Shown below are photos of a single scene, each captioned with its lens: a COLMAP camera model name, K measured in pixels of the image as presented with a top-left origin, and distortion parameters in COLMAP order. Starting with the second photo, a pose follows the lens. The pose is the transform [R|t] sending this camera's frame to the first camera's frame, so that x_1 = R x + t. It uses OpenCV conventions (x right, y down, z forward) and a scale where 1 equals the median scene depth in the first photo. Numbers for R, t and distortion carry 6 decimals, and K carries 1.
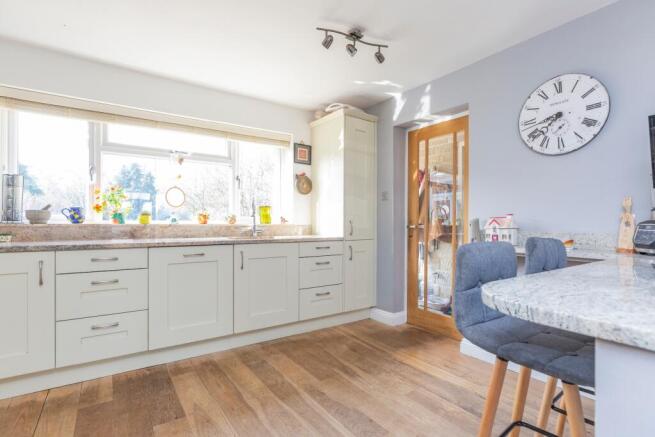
lens RADIAL K [[320.3, 0, 327.1], [0, 320.3, 220.5], [0, 0, 1]] dist [-0.011186, 0.000726]
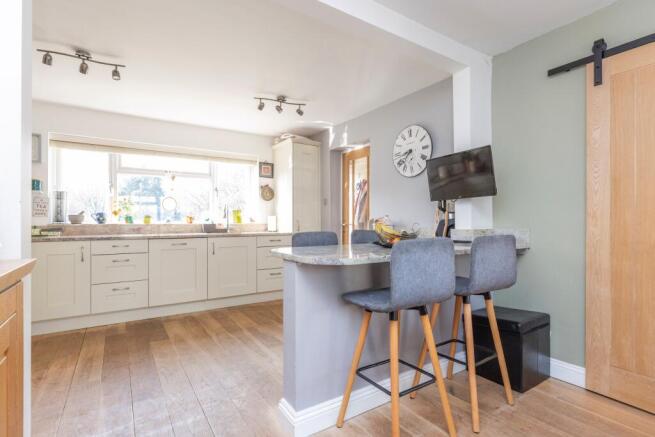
lens RADIAL K [[320.3, 0, 326.4], [0, 320.3, 217.1], [0, 0, 1]] dist [-0.011186, 0.000726]
pose [[0.999743, -0.006543, -0.021709, 0.277416], [0.006370, 0.999947, -0.008027, -0.001882], [0.021761, 0.007887, 0.999732, -0.435935]]
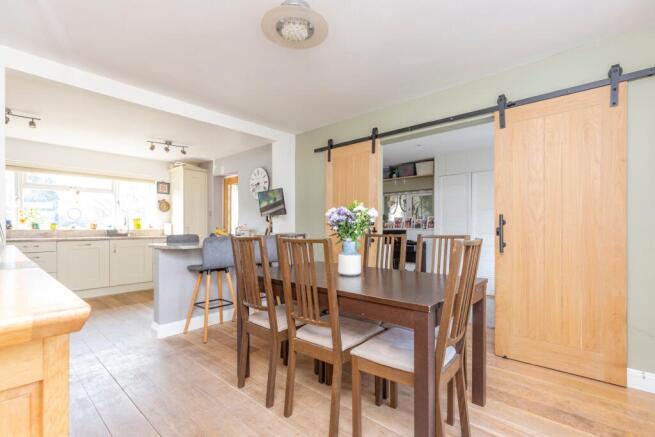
lens RADIAL K [[296.2, 0, 329.7], [0, 296.2, 227.1], [0, 0, 1]] dist [0.000369, -0.000177]
pose [[0.968964, -0.003150, 0.247181, 0.546068], [0.002064, 0.999987, 0.004653, -0.006847], [-0.247192, -0.003999, 0.968958, -1.043900]]
